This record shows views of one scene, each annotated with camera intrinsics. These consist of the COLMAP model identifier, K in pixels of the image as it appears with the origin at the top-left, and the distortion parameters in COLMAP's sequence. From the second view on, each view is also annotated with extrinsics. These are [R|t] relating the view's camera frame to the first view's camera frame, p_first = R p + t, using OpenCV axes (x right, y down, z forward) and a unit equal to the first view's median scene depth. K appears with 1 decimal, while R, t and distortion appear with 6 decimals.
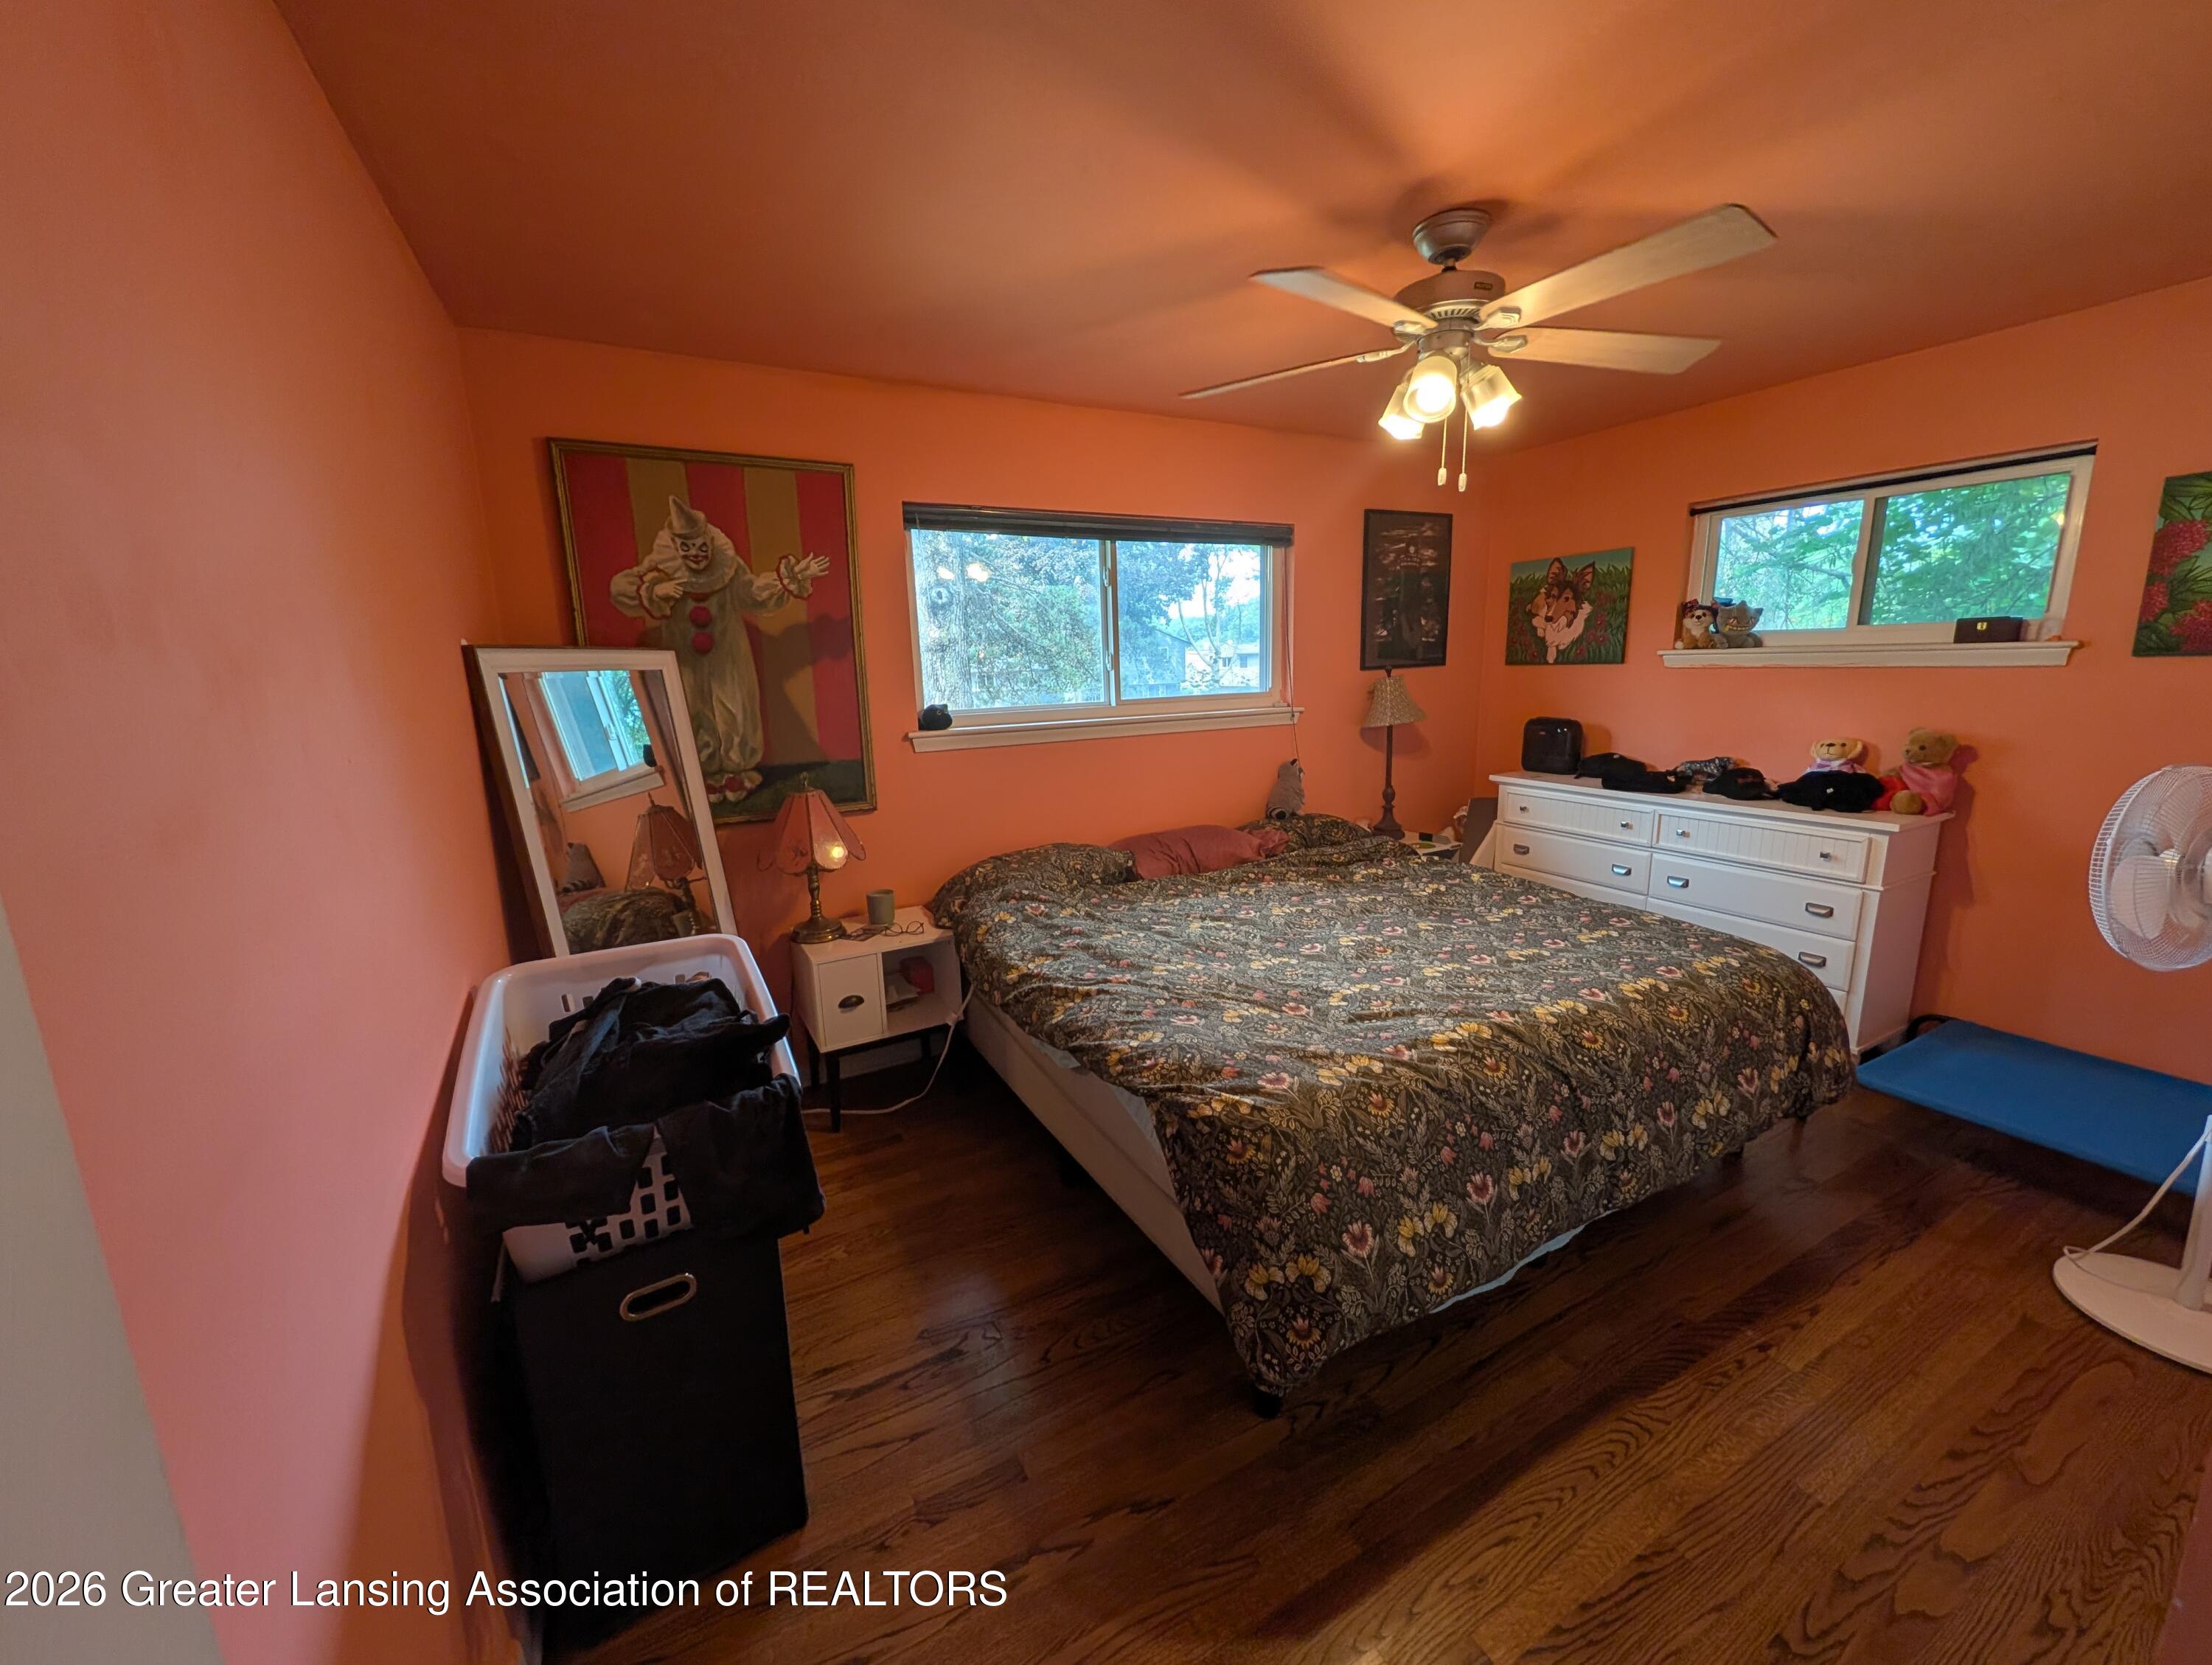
lens RADIAL K [[859.2, 0, 1095.7], [0, 859.2, 831.8], [0, 0, 1]] dist [0.000007, 0.000478]
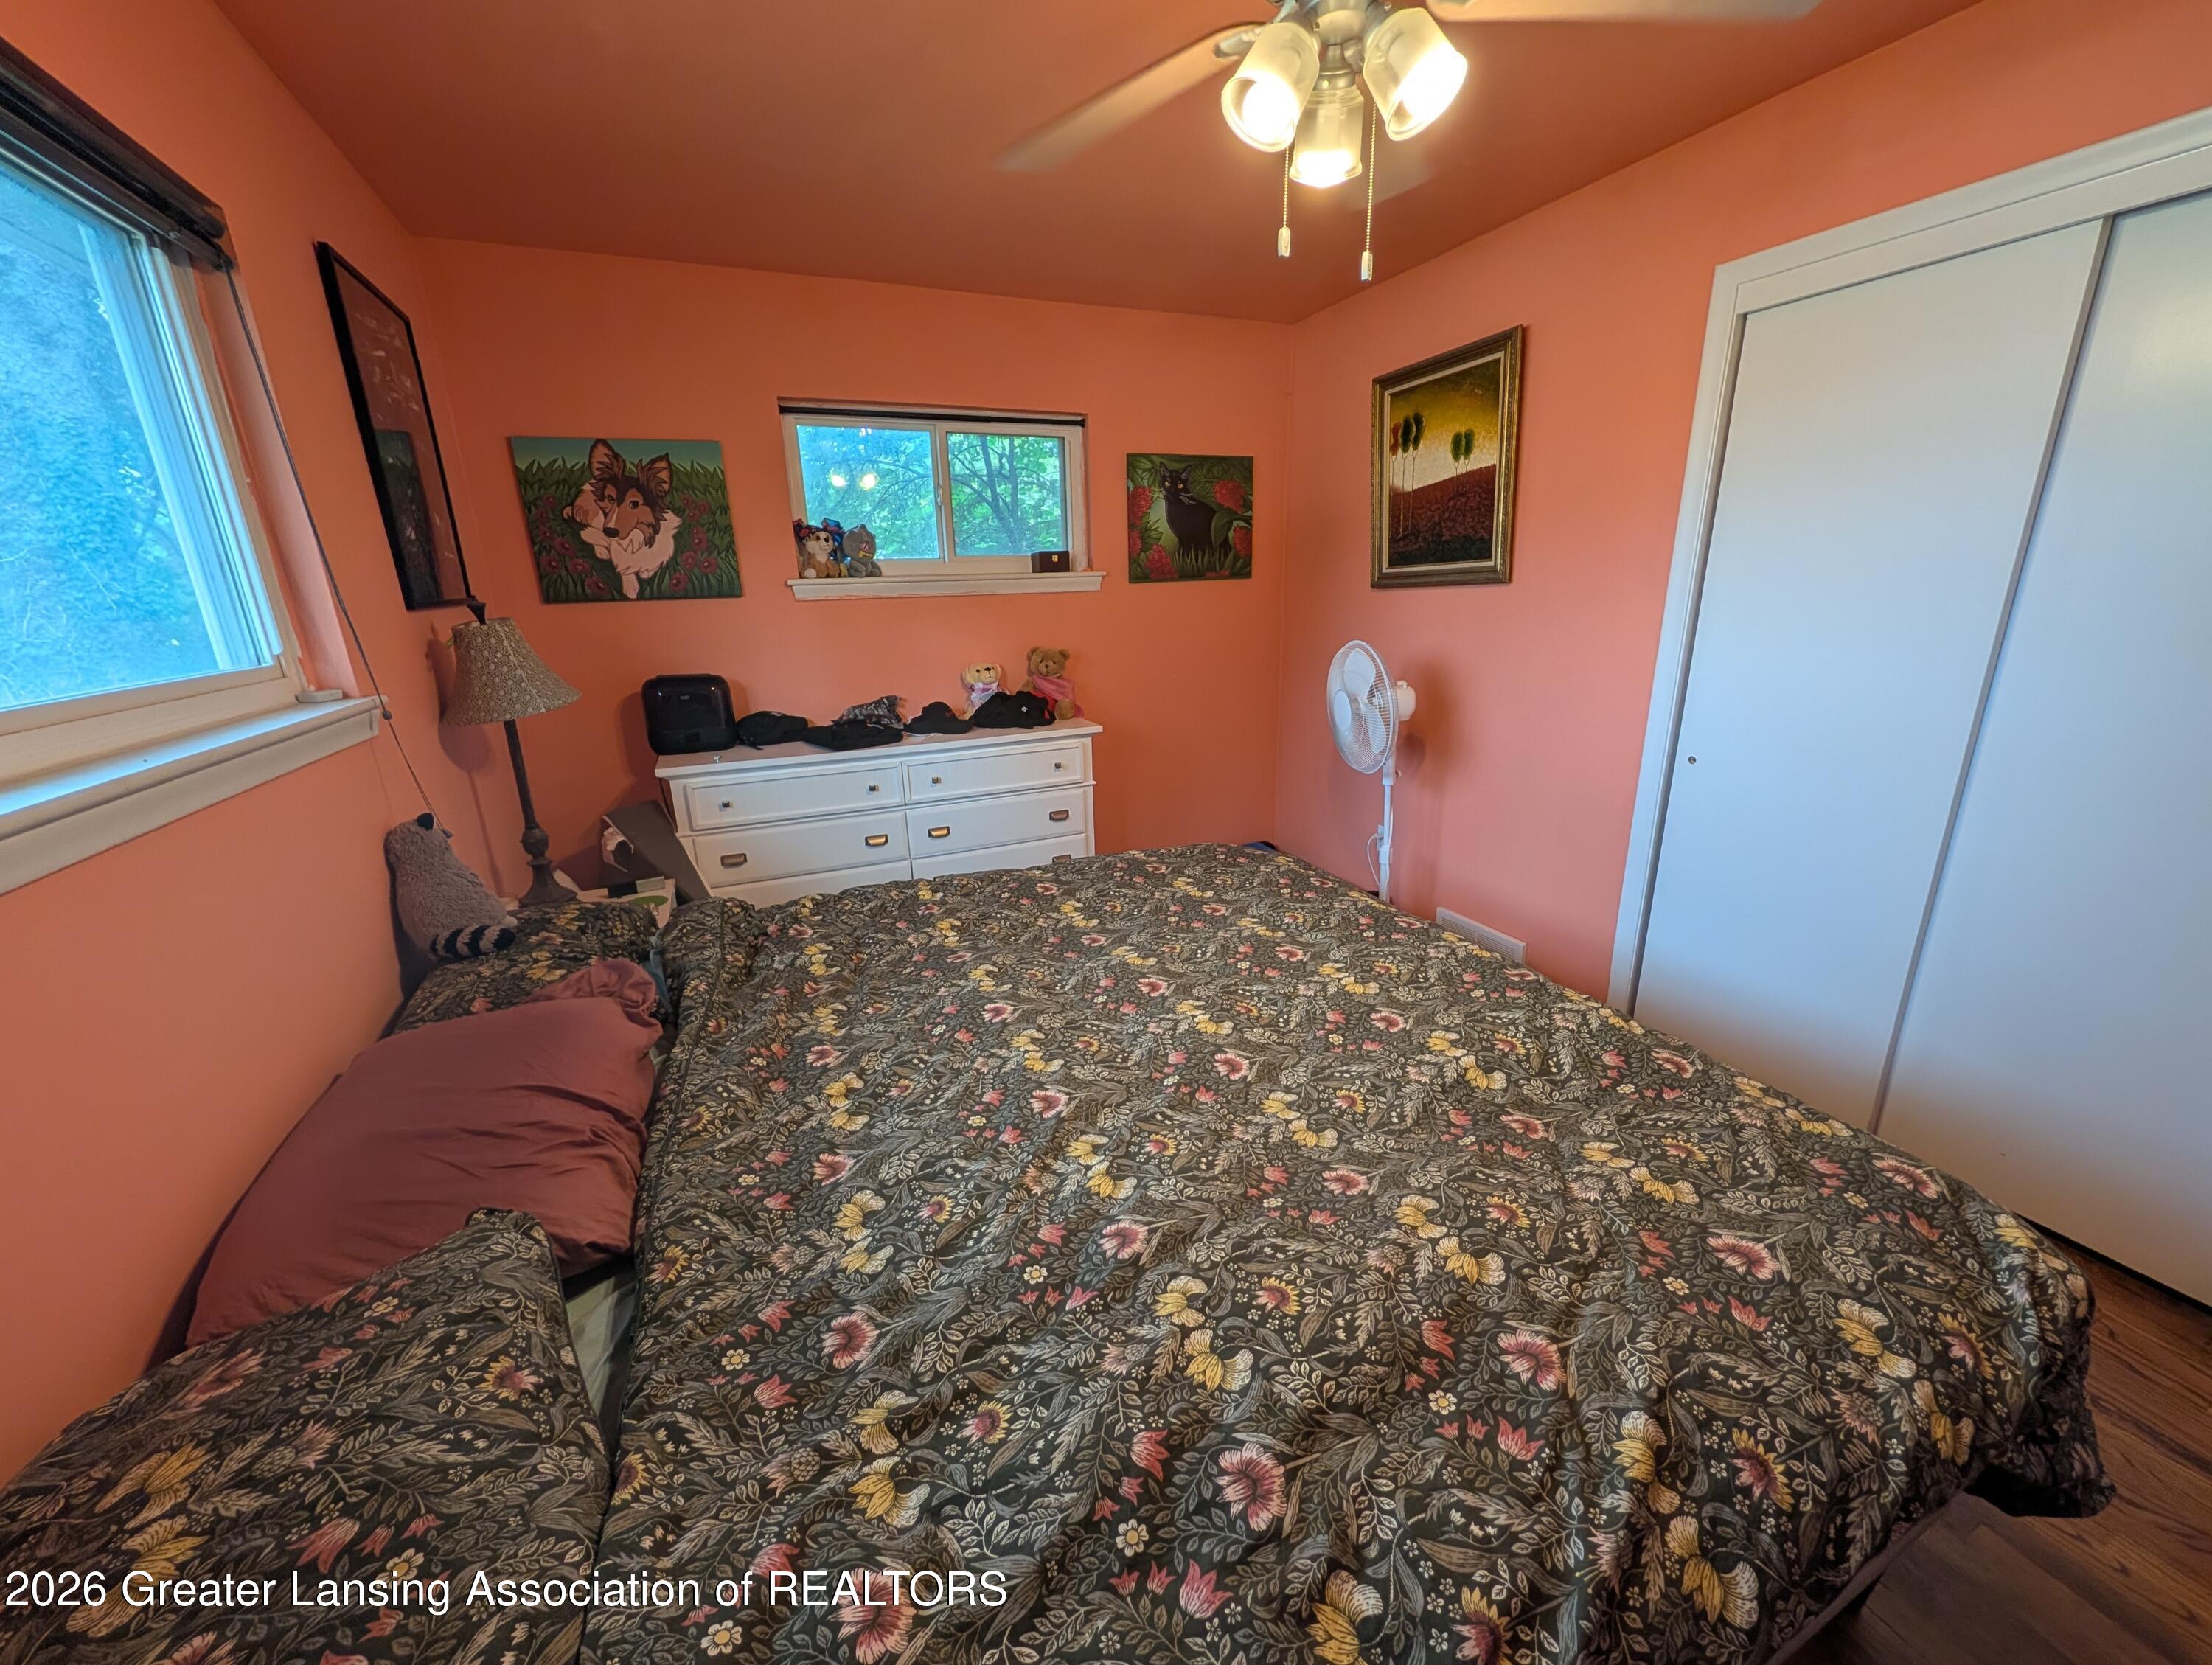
lens RADIAL K [[859.2, 0, 1098.6], [0, 859.2, 829.3], [0, 0, 1]] dist [0.000007, 0.000478]
pose [[0.065840, -0.252189, 0.965436, -0.182498], [0.222779, 0.946828, 0.232136, -0.113806], [-0.972643, 0.199795, 0.118521, 0.688247]]
